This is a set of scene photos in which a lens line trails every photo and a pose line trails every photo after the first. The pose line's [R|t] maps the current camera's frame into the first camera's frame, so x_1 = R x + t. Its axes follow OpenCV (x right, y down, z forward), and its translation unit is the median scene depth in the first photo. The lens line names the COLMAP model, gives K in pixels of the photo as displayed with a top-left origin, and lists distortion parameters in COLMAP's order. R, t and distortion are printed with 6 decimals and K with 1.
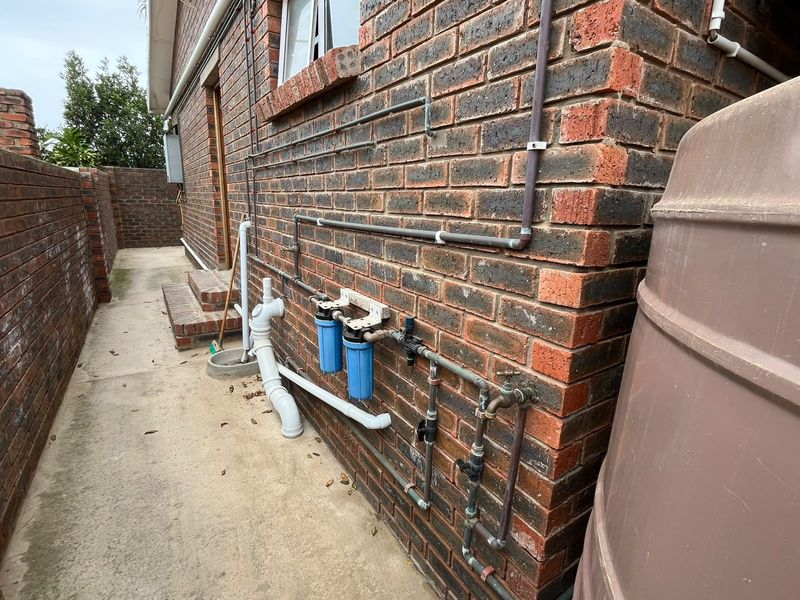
lens RADIAL K [[396.5, 0, 400.0], [0, 396.5, 300.0], [0, 0, 1]] dist [-0.000865, -0.000090]
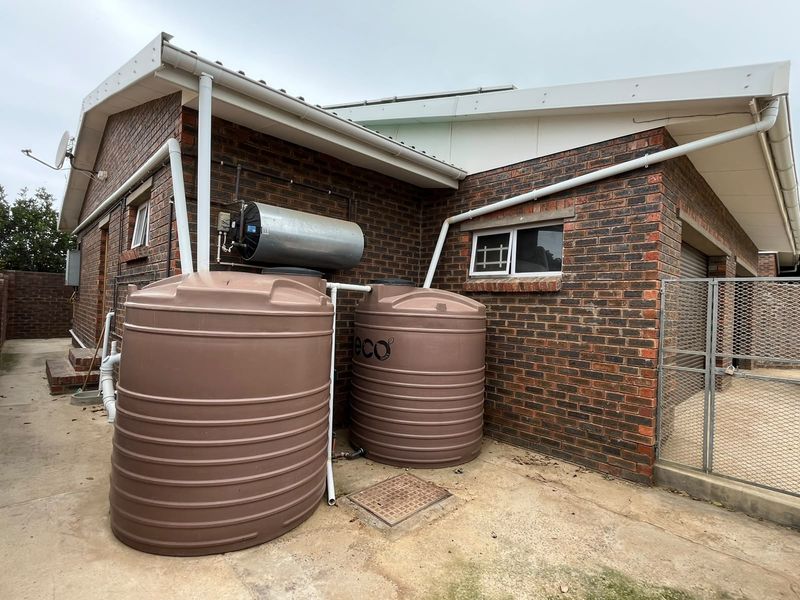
lens RADIAL K [[396.5, 0, 400.0], [0, 396.5, 300.0], [0, 0, 1]] dist [-0.000865, -0.000090]
pose [[0.982784, 0.012211, 0.184355, 0.233940], [0.033723, 0.969196, -0.243971, 0.094115], [-0.181655, 0.245988, 0.952098, -0.388573]]
